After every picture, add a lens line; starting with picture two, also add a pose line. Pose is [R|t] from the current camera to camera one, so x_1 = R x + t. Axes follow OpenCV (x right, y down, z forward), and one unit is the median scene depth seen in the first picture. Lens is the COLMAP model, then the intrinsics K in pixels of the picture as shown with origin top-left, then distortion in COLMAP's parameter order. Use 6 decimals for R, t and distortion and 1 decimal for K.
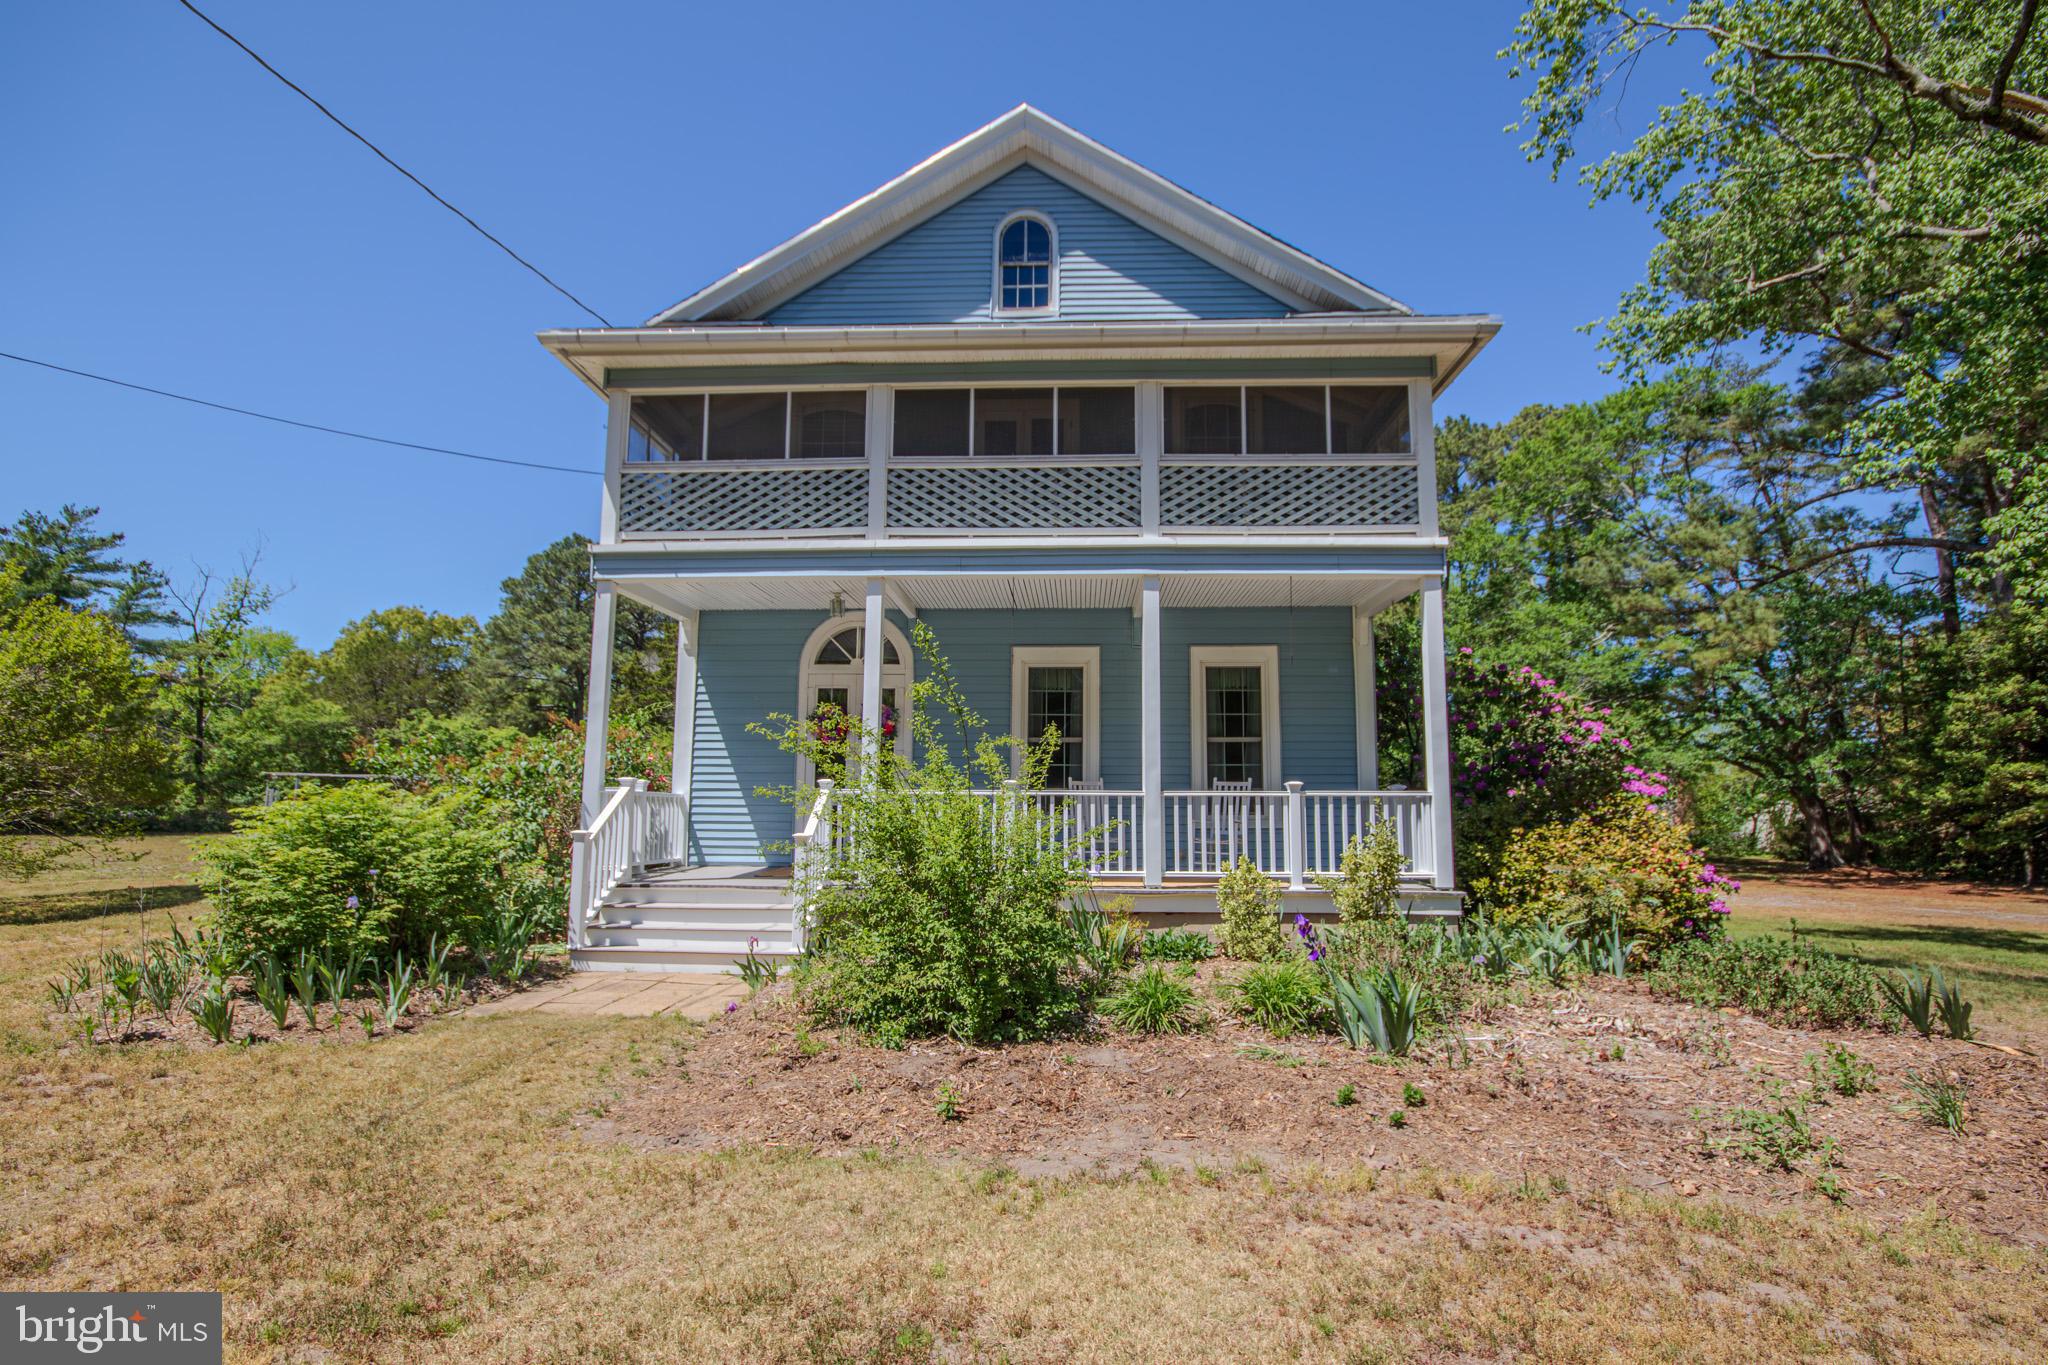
lens RADIAL K [[956.6, 0, 1028.4], [0, 956.6, 710.4], [0, 0, 1]] dist [-0.001968, -0.000108]
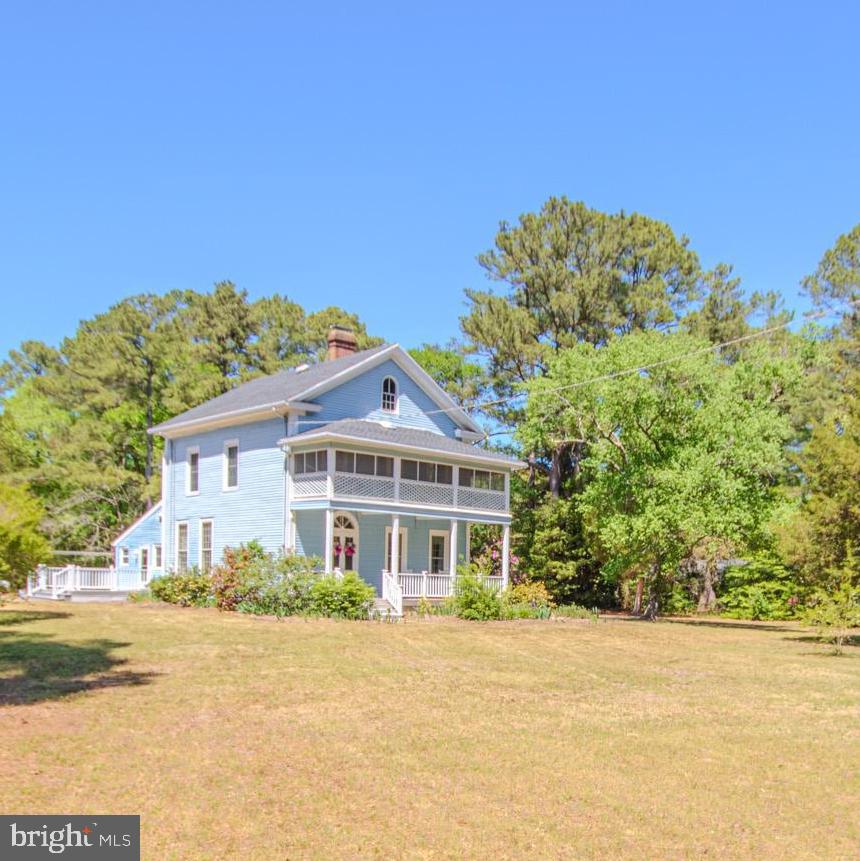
lens RADIAL K [[982.4, 0, 430.0], [0, 982.4, 430.5], [0, 0, 1]] dist [-0.003087, -0.001652]
pose [[0.725632, 0.119337, 0.677656, -2.494751], [-0.103706, 0.992563, -0.063745, -0.219128], [-0.680223, -0.024022, 0.732611, -1.687627]]
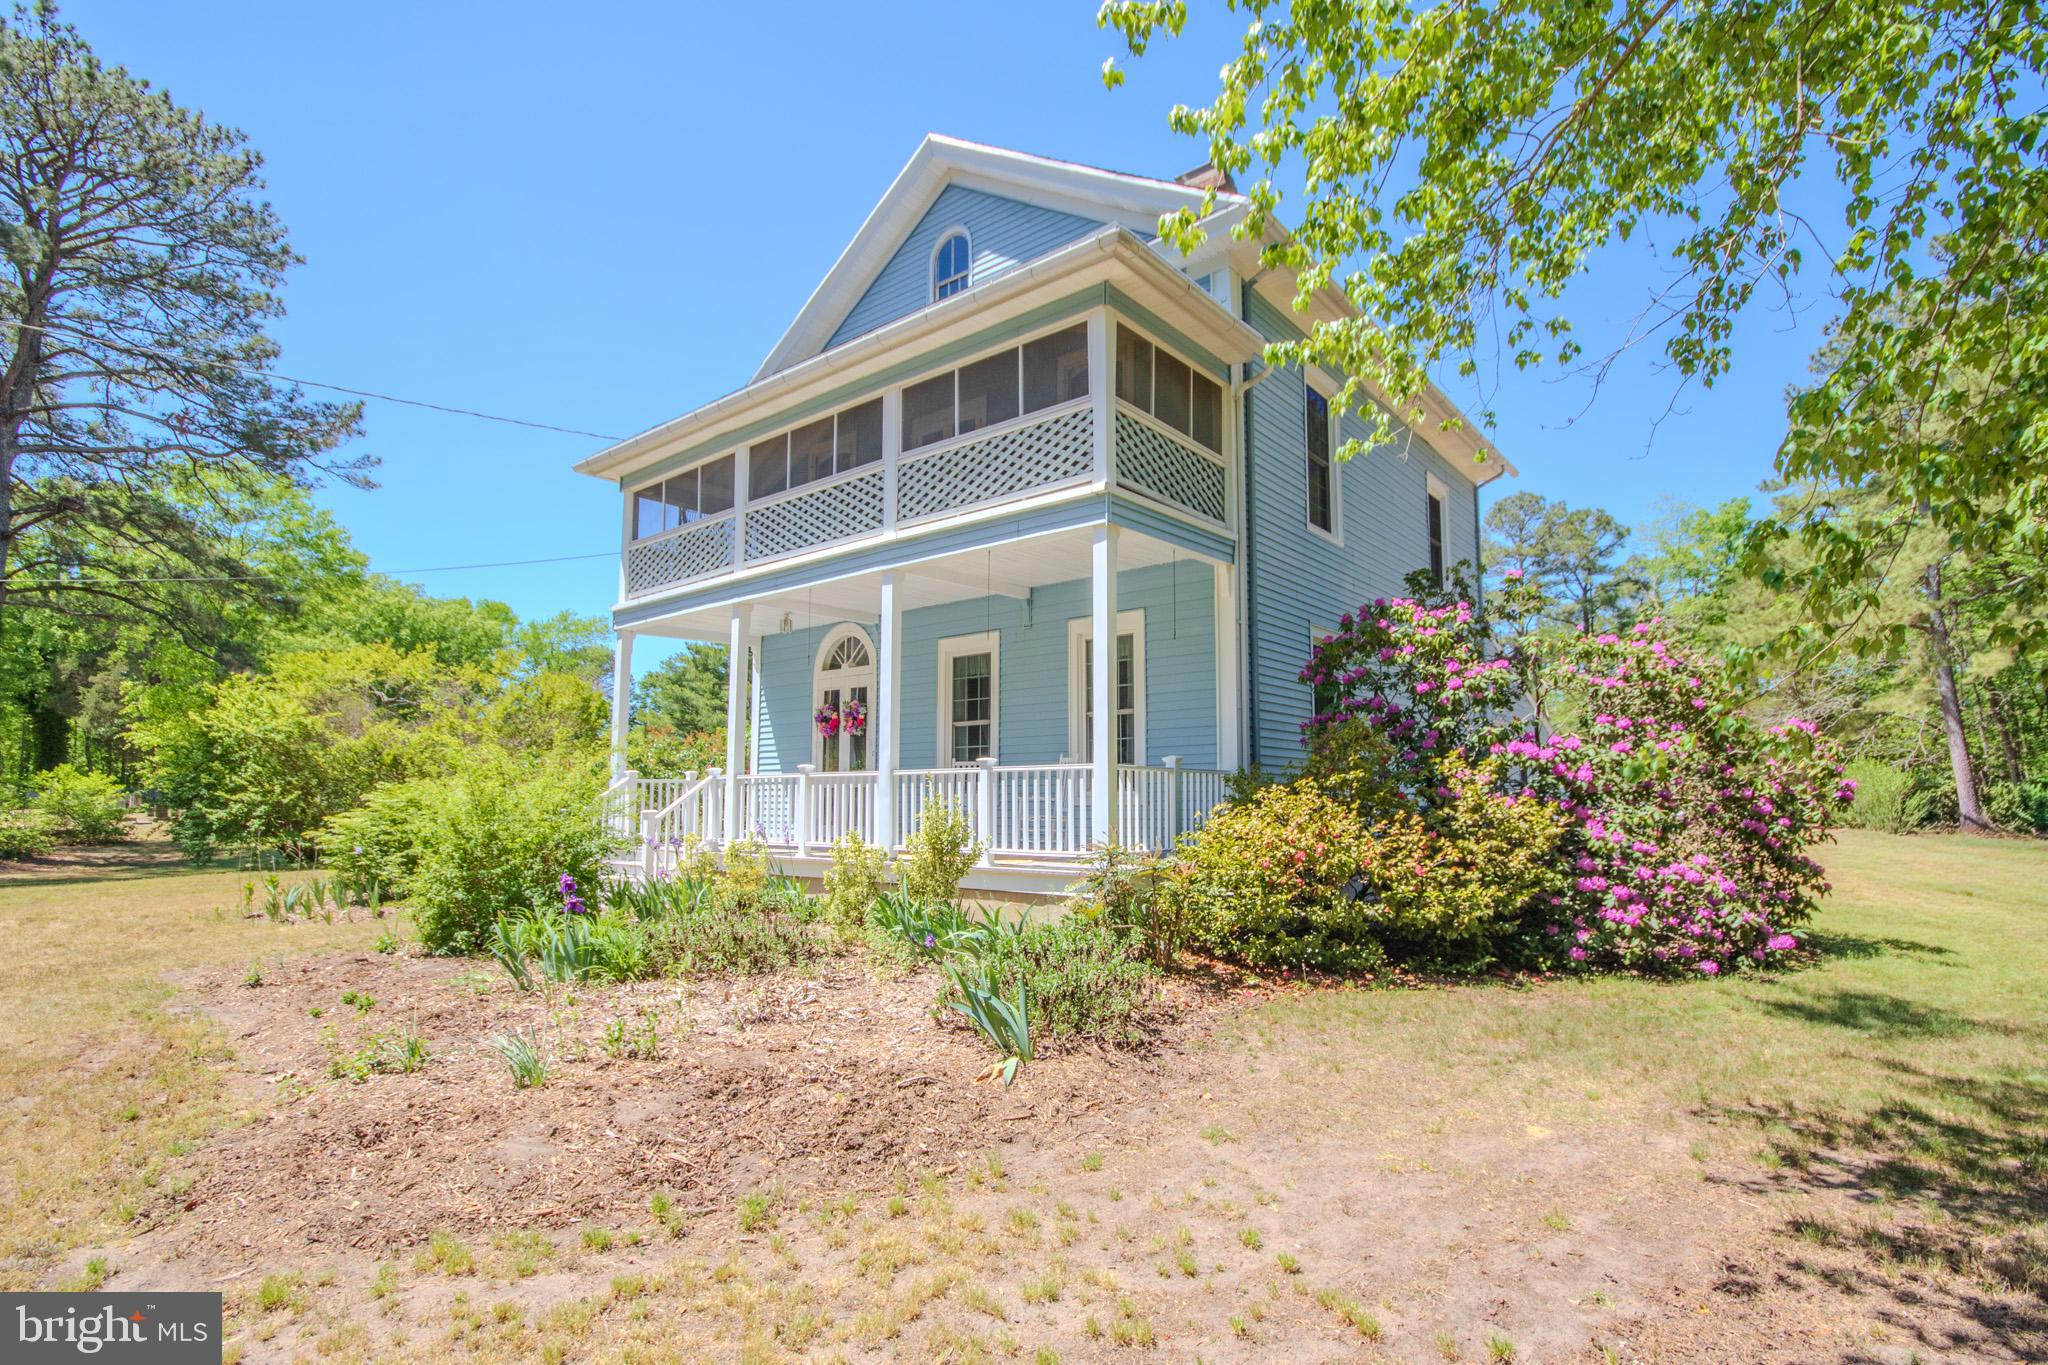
lens RADIAL K [[985.9, 0, 1024.0], [0, 985.9, 682.5], [0, 0, 1]] dist [0.001225, 0.000069]
pose [[0.804267, -0.083788, -0.588331, 0.849880], [0.079062, 0.996296, -0.033808, 0.031985], [0.588985, -0.019324, 0.807913, 0.186915]]
